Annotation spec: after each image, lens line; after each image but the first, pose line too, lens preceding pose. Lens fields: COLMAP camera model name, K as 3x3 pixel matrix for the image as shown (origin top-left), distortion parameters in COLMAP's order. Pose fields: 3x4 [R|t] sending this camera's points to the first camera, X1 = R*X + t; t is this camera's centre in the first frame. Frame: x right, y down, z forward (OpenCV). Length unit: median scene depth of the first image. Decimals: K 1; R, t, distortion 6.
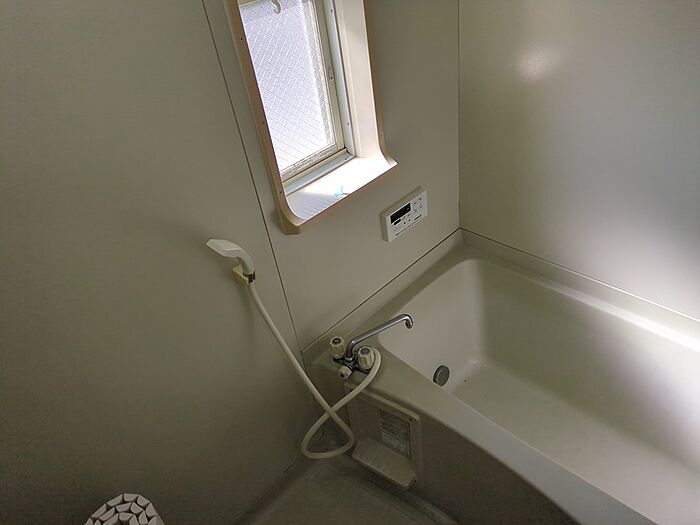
lens RADIAL K [[538.7, 0, 350.0], [0, 538.7, 262.5], [0, 0, 1]] dist [0.000523, 0.001184]
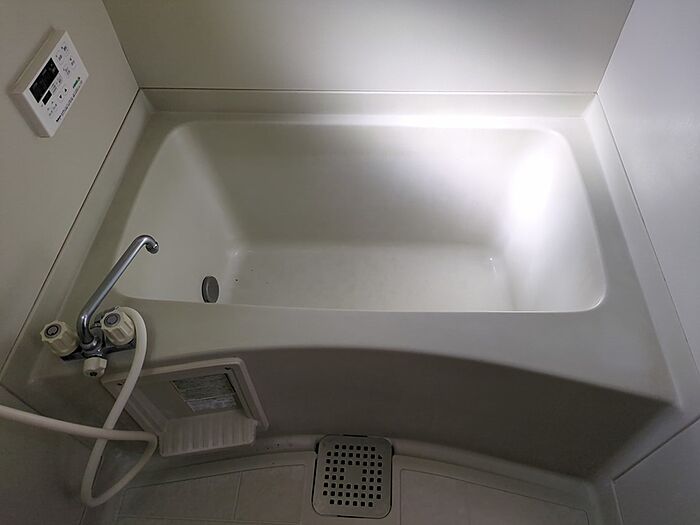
lens RADIAL K [[504.8, 0, 350.7], [0, 504.8, 255.7], [0, 0, 1]] dist [0.006616, 0.003603]
pose [[0.718788, -0.472302, 0.510171, -0.033165], [0.355675, 0.880330, 0.313869, 0.017835], [-0.597360, -0.044150, 0.800757, 0.370003]]
